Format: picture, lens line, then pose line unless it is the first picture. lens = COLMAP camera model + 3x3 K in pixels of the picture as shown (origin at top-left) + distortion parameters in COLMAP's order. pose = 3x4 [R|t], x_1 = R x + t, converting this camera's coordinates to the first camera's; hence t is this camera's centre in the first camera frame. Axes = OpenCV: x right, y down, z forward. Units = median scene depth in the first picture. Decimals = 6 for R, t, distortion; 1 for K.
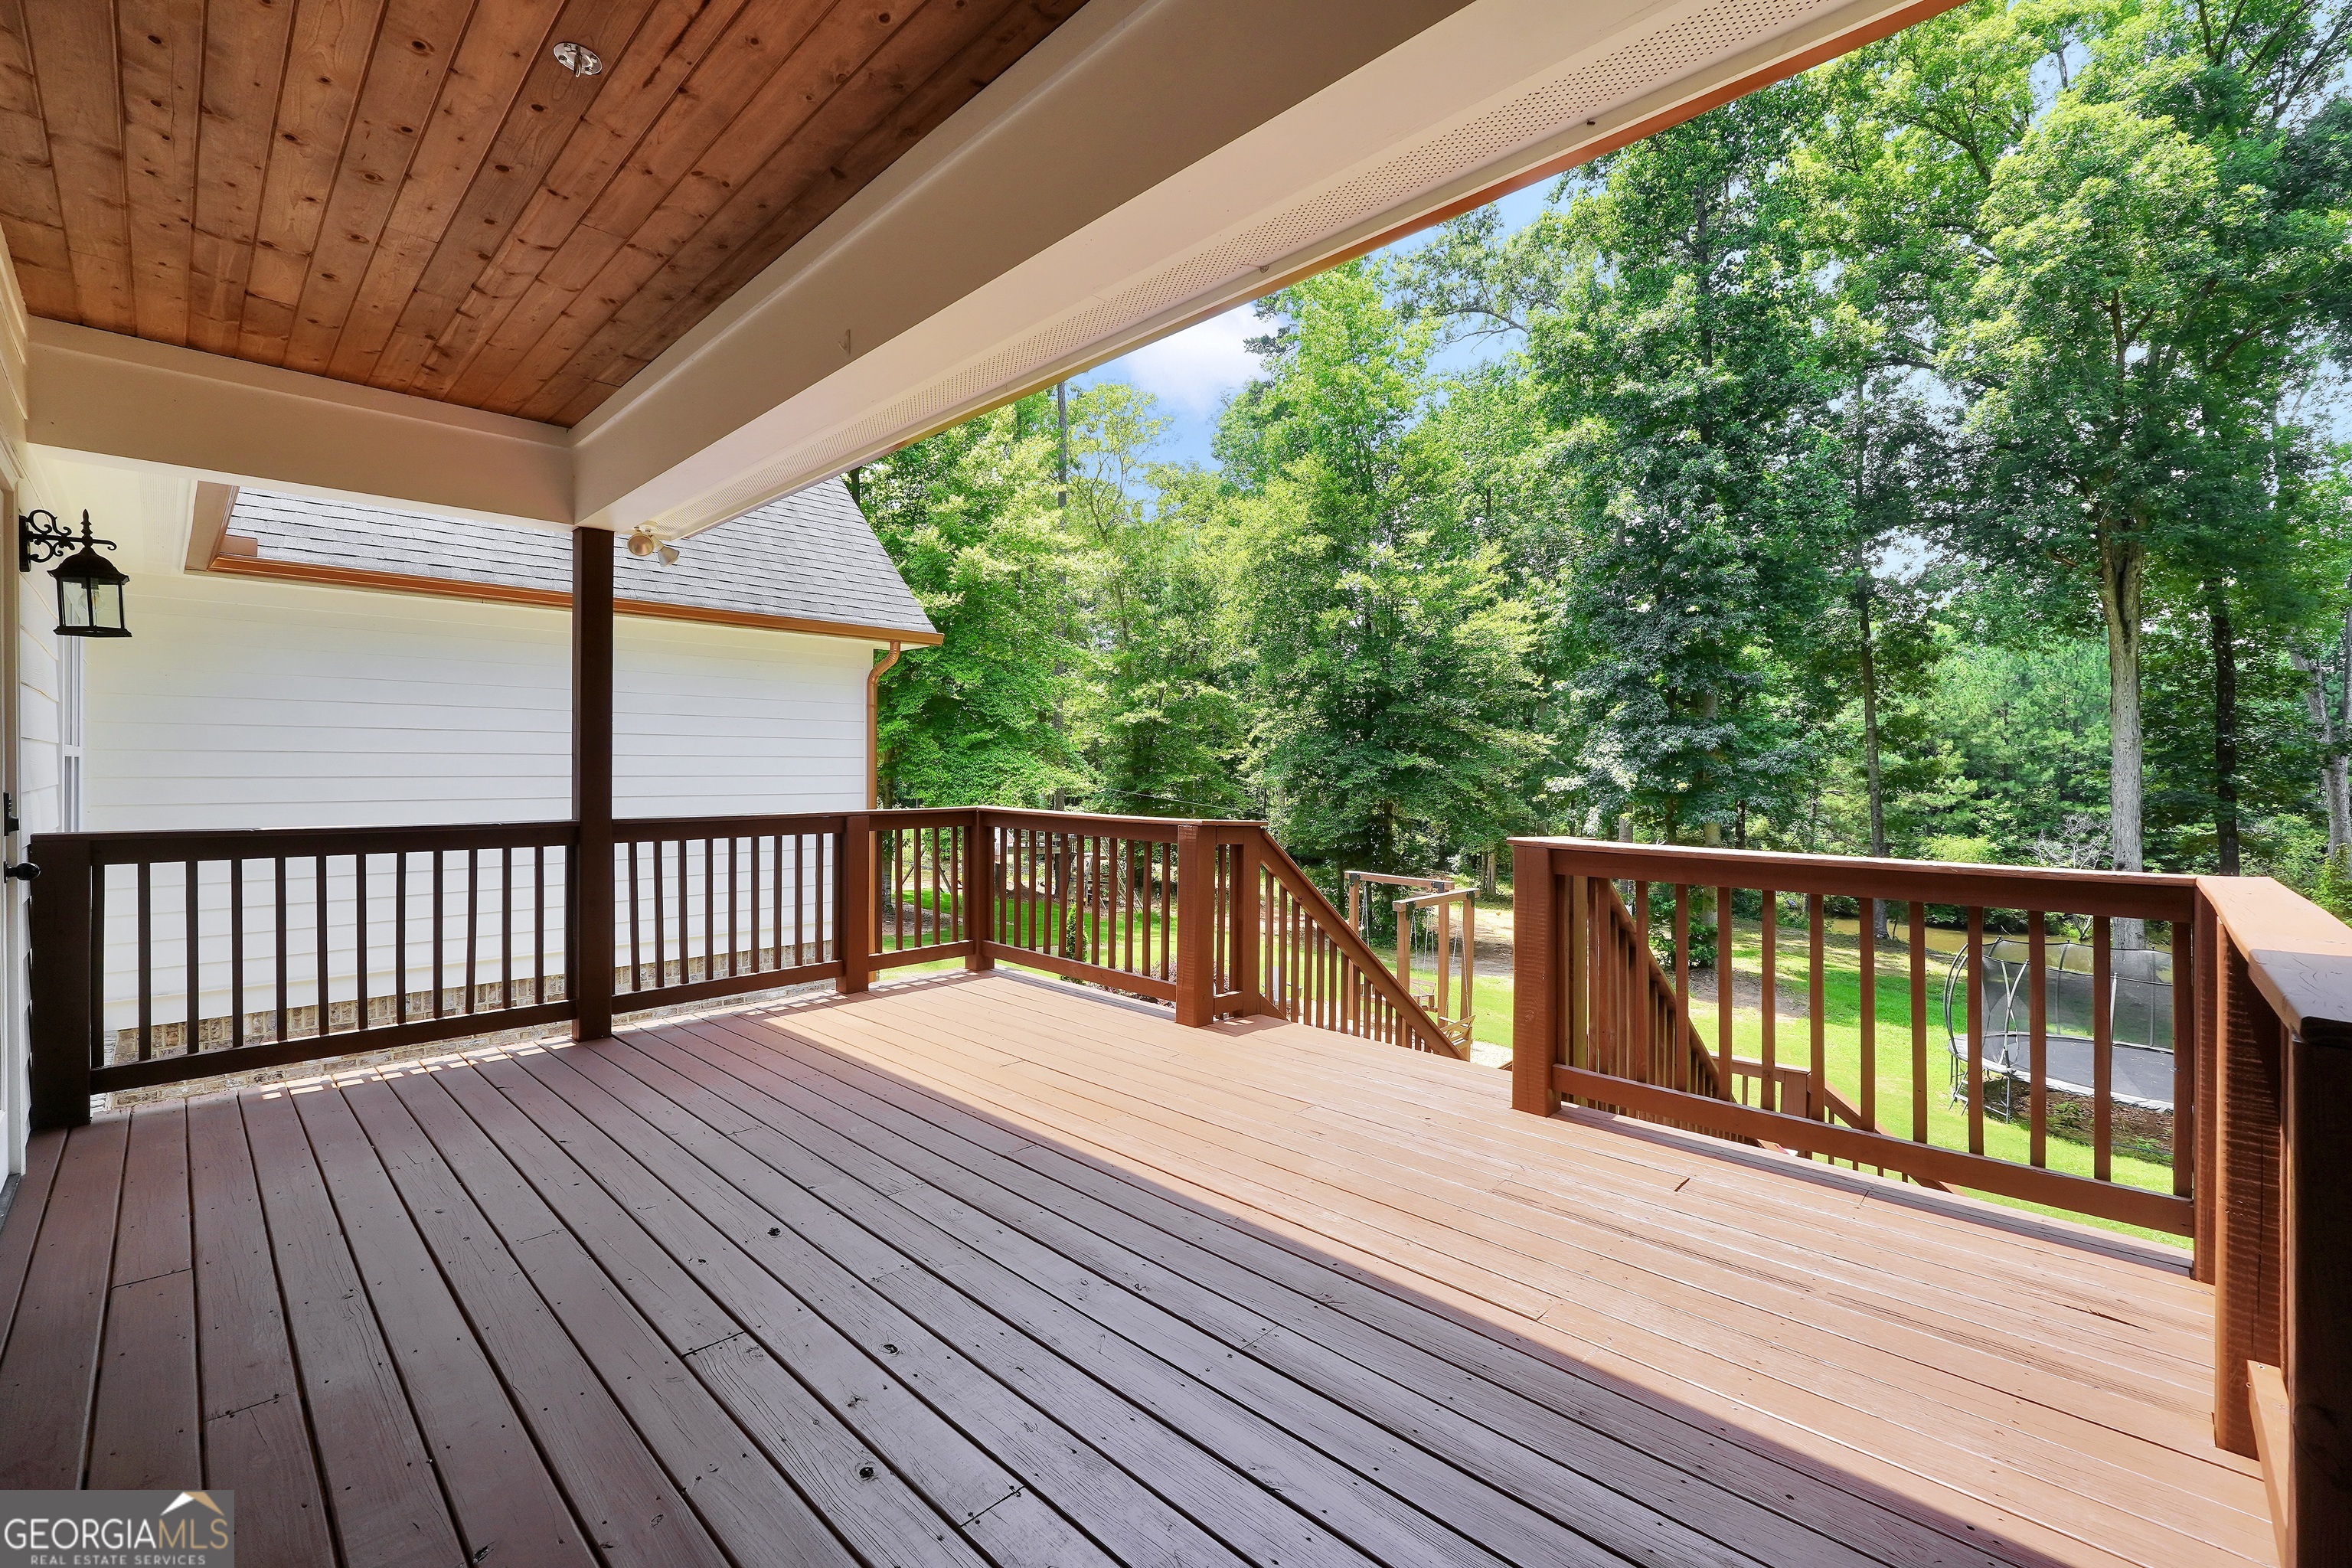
lens RADIAL K [[981.6, 0, 1176.0], [0, 981.6, 784.0], [0, 0, 1]] dist [-0.009183, 0.000065]
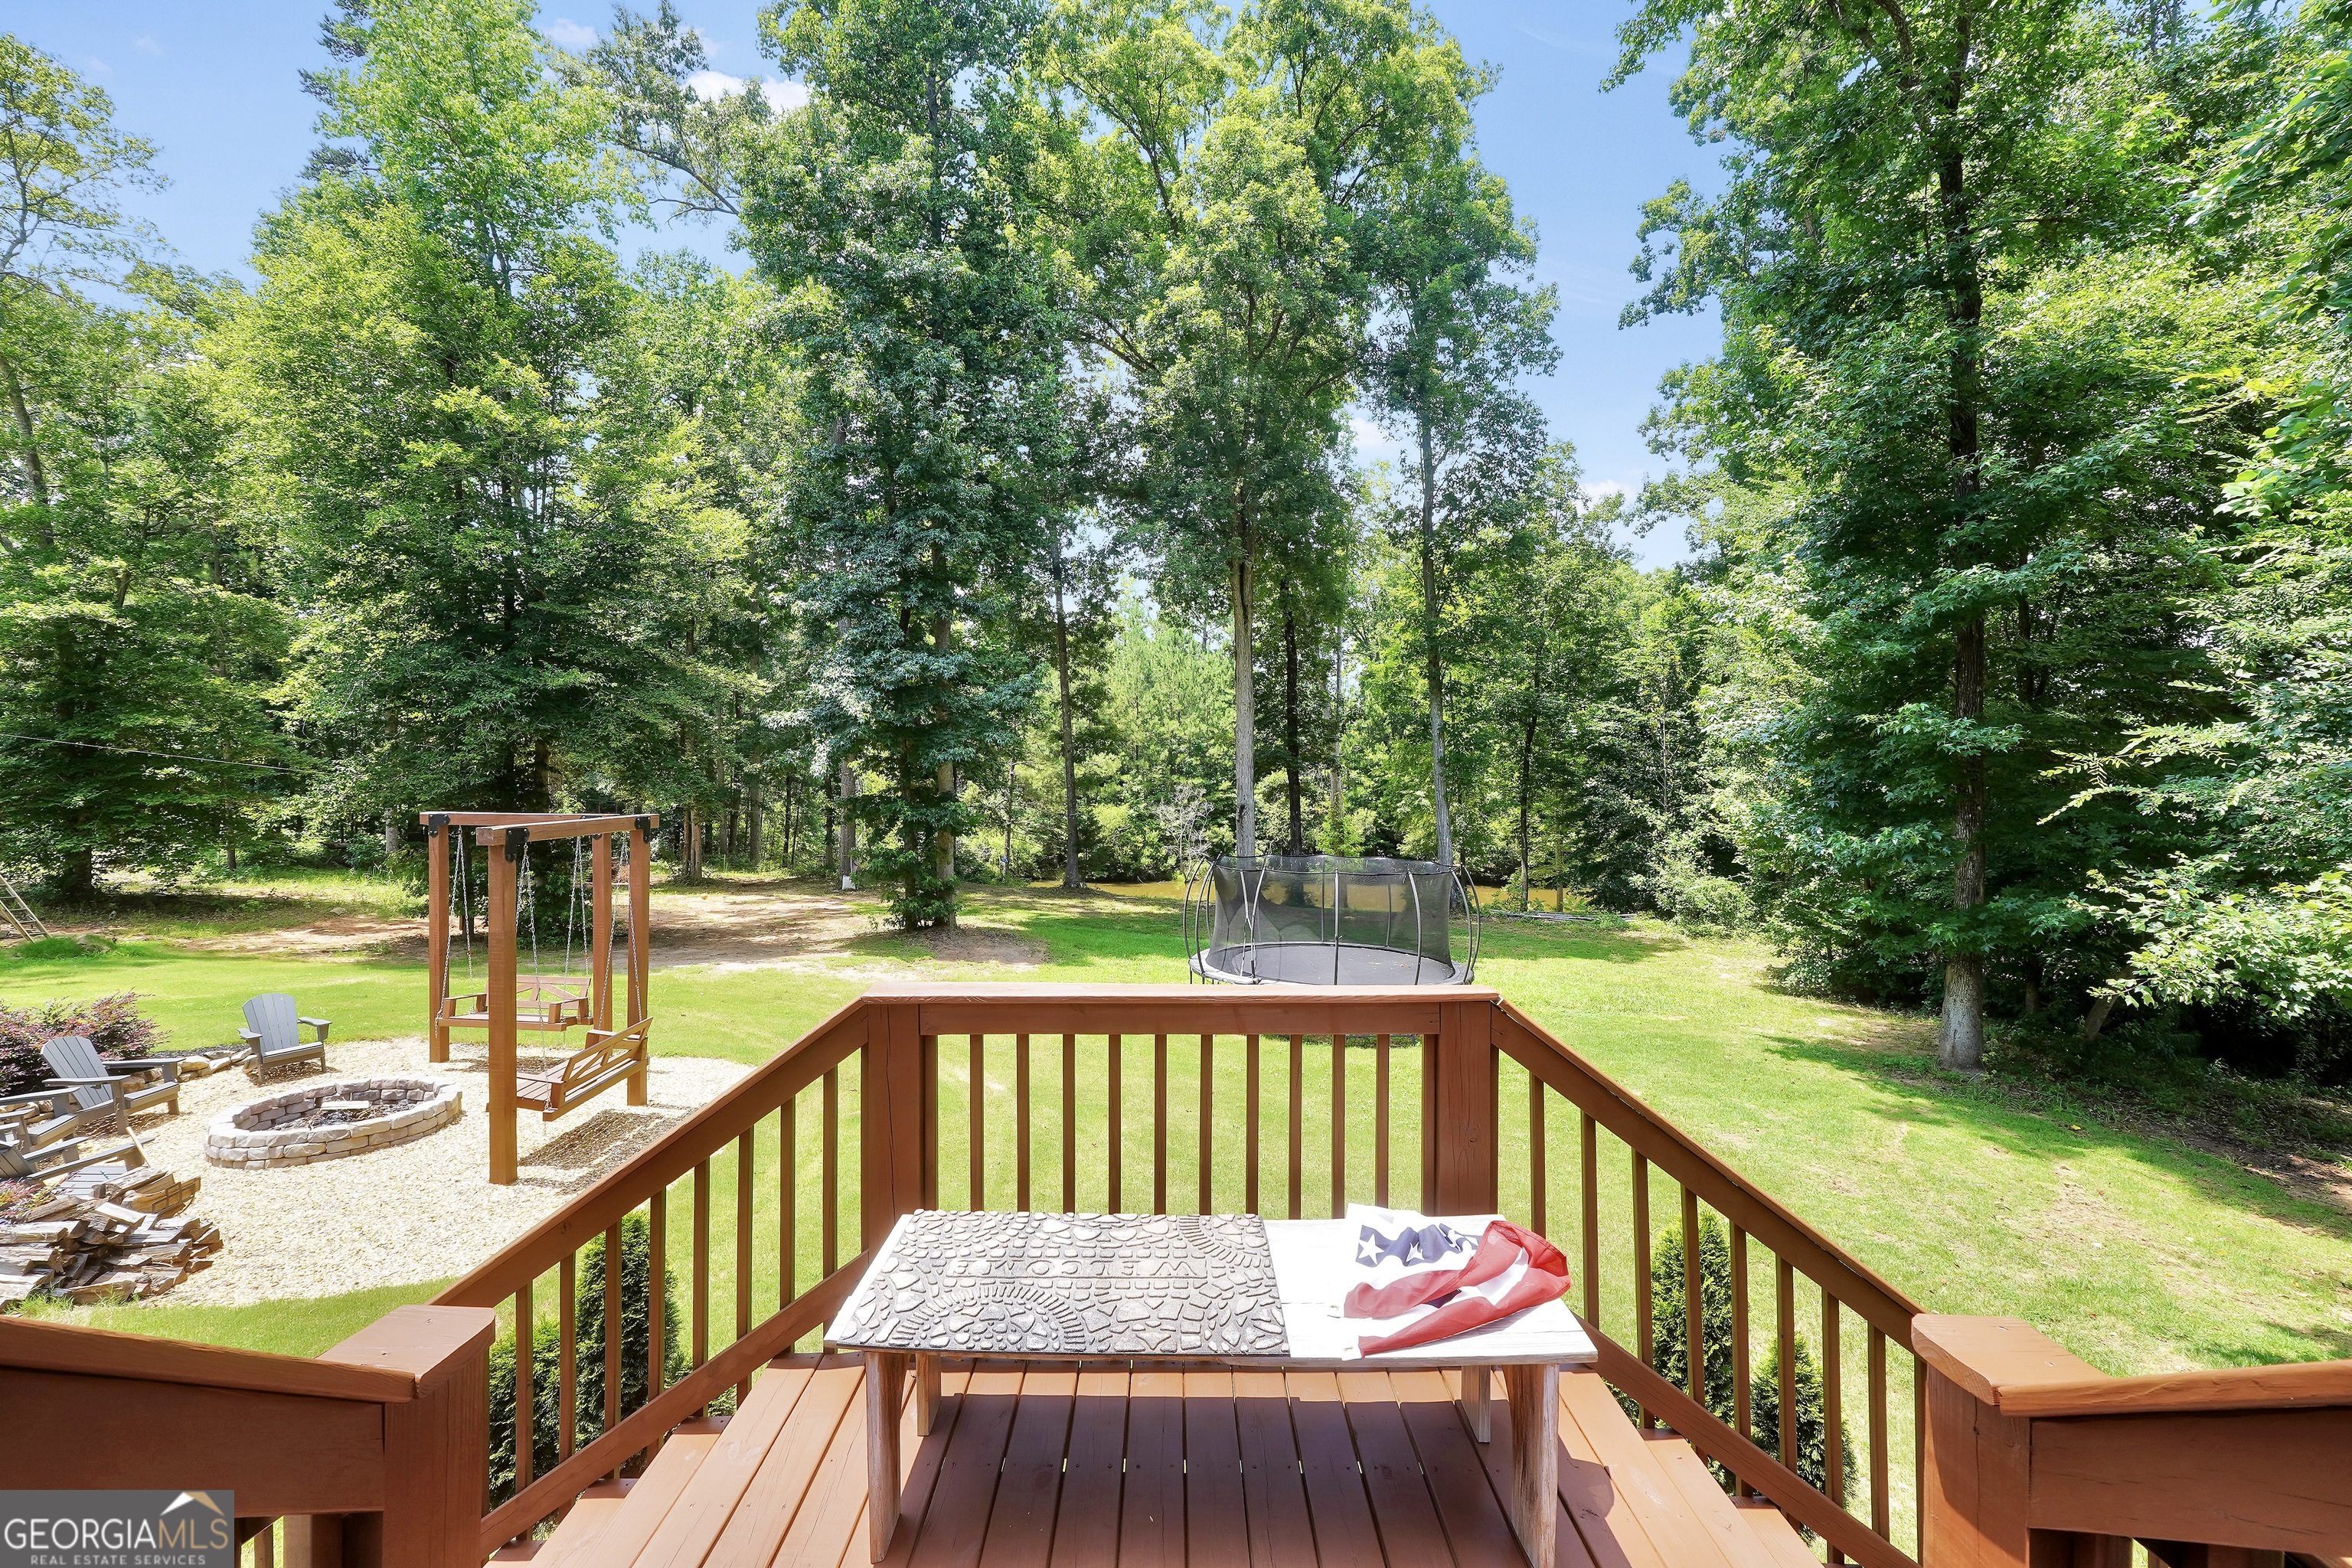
lens RADIAL K [[981.6, 0, 1176.0], [0, 981.6, 784.0], [0, 0, 1]] dist [-0.009183, 0.000065]
pose [[0.722659, -0.009251, 0.691142, 0.067721], [0.004463, 0.999952, 0.008718, 0.048557], [-0.691190, -0.003216, 0.722666, 0.185504]]
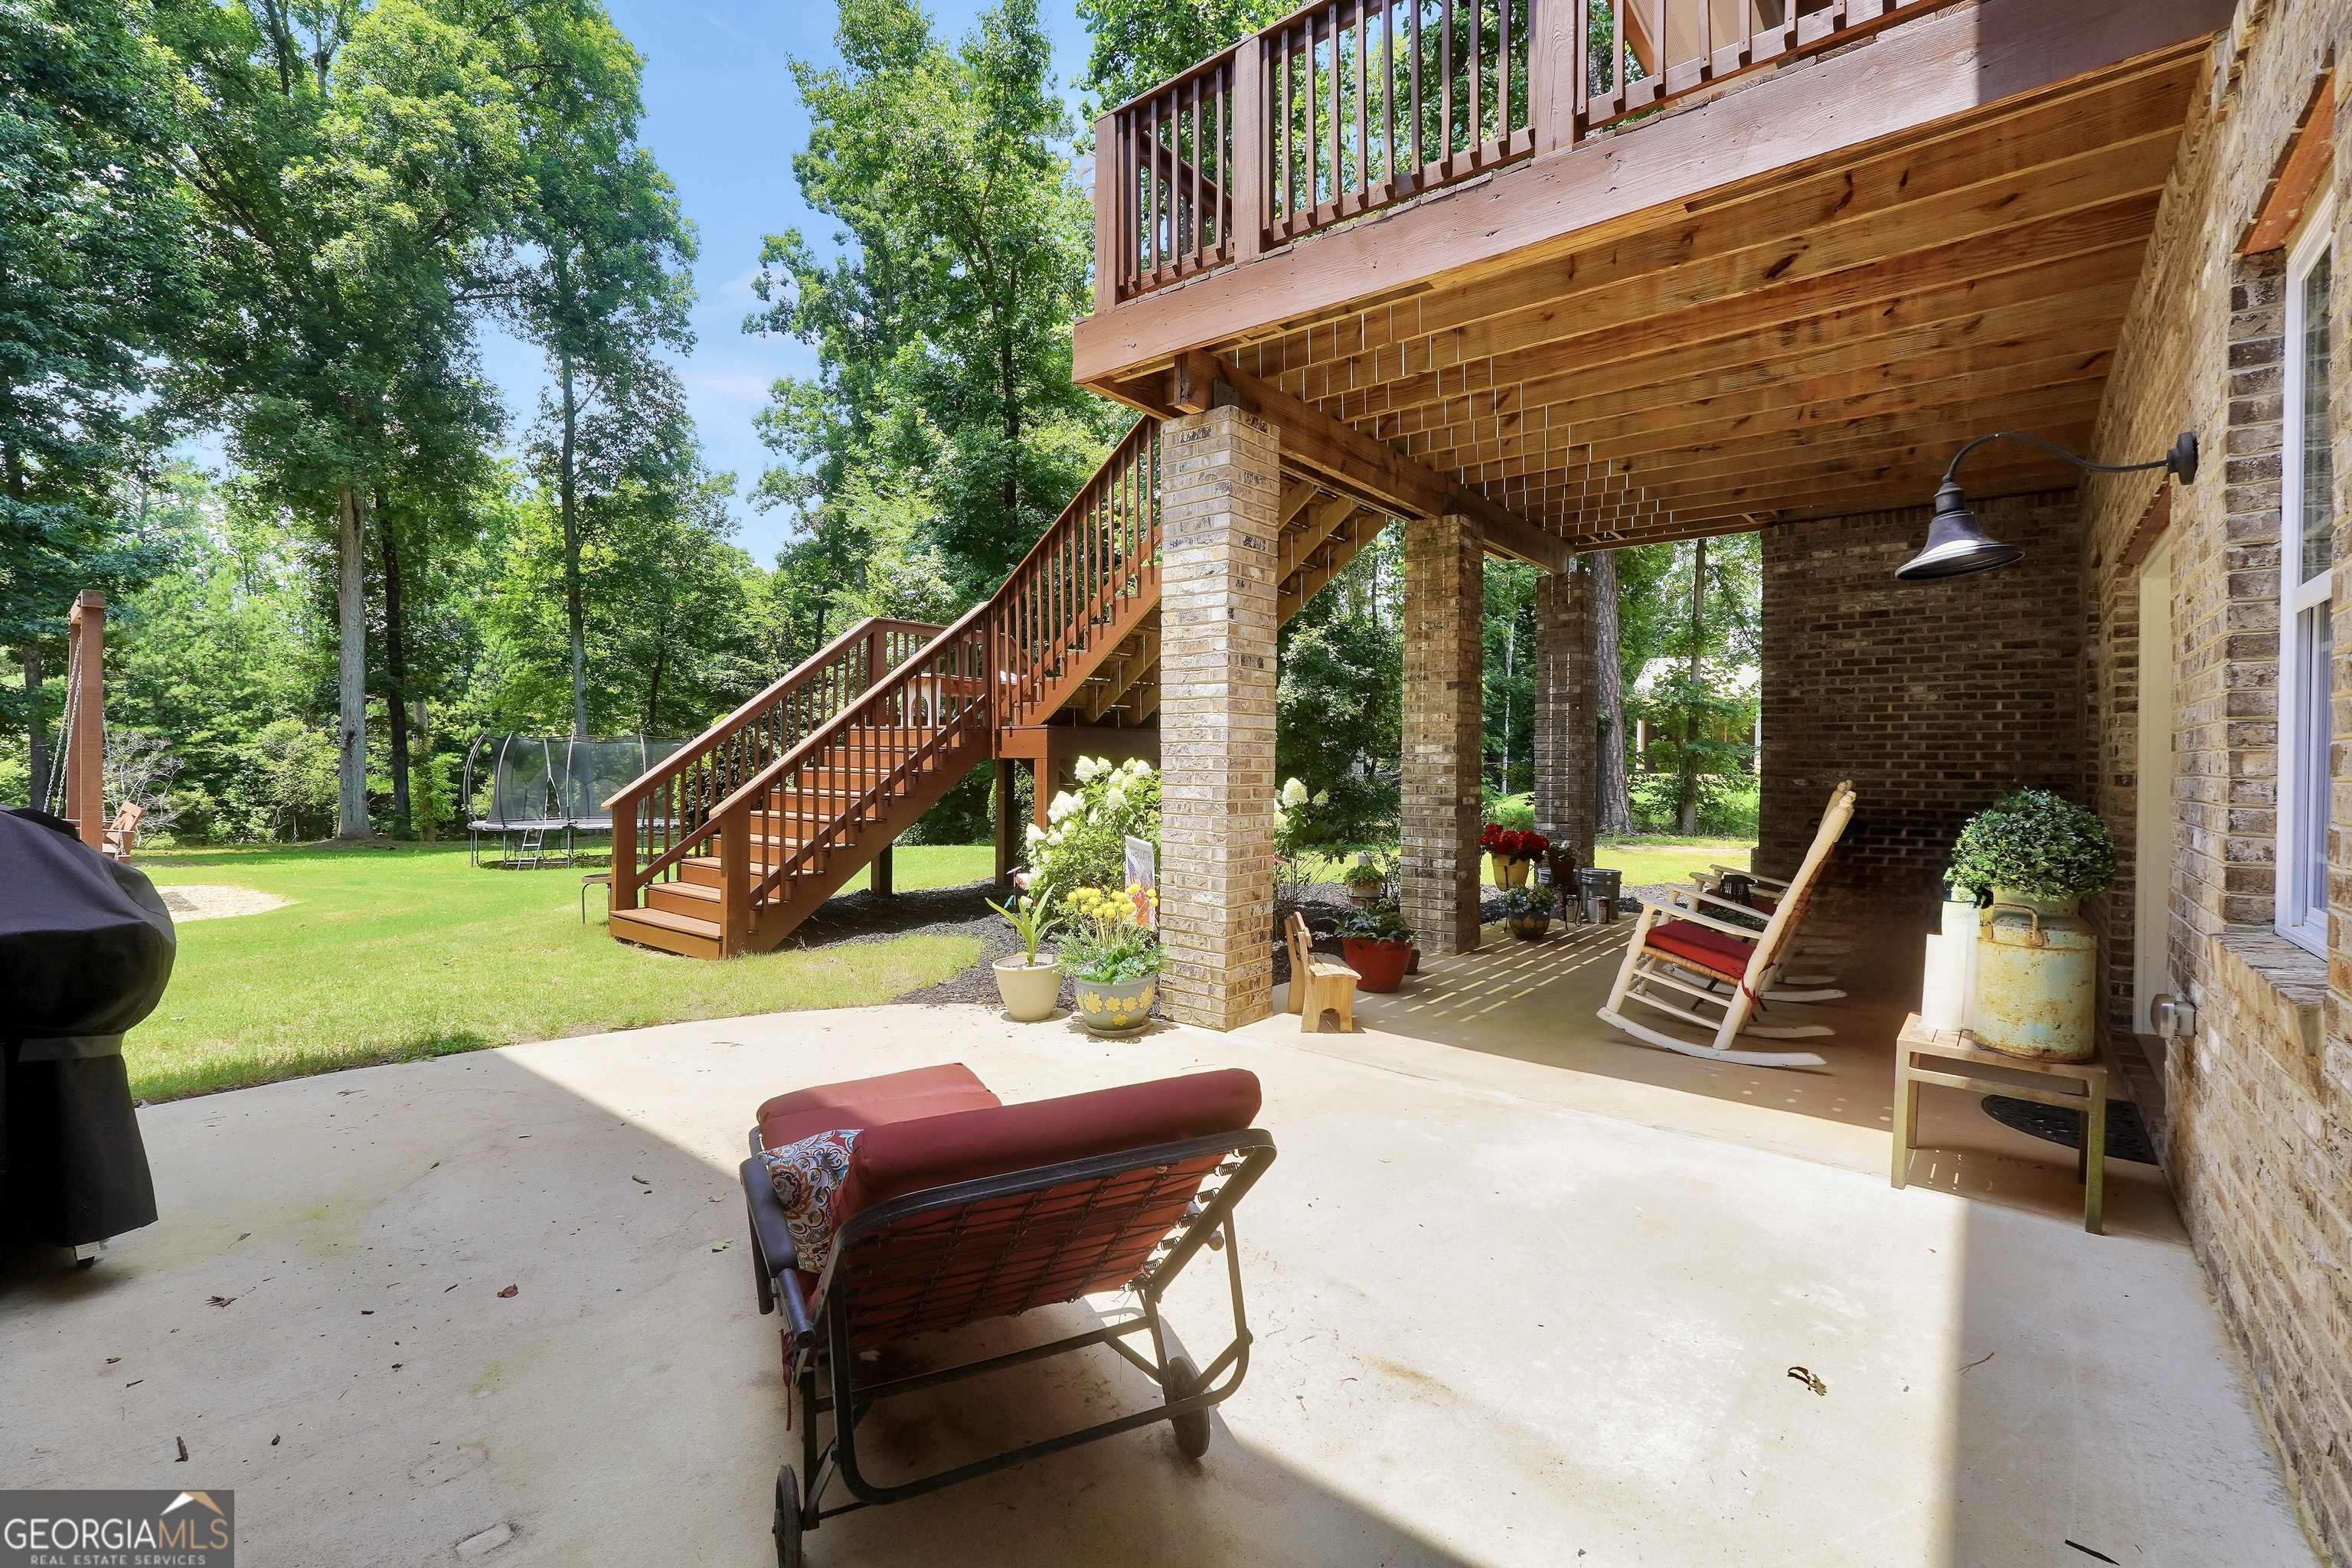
lens RADIAL K [[990.3, 0, 1117.1], [0, 990.3, 777.3], [0, 0, 1]] dist [0.000703, 0.000181]
pose [[-0.046894, -0.026987, 0.998535, -0.216504], [-0.004855, 0.999629, 0.026789, 0.111433], [-0.998888, -0.003592, -0.047007, 0.208354]]
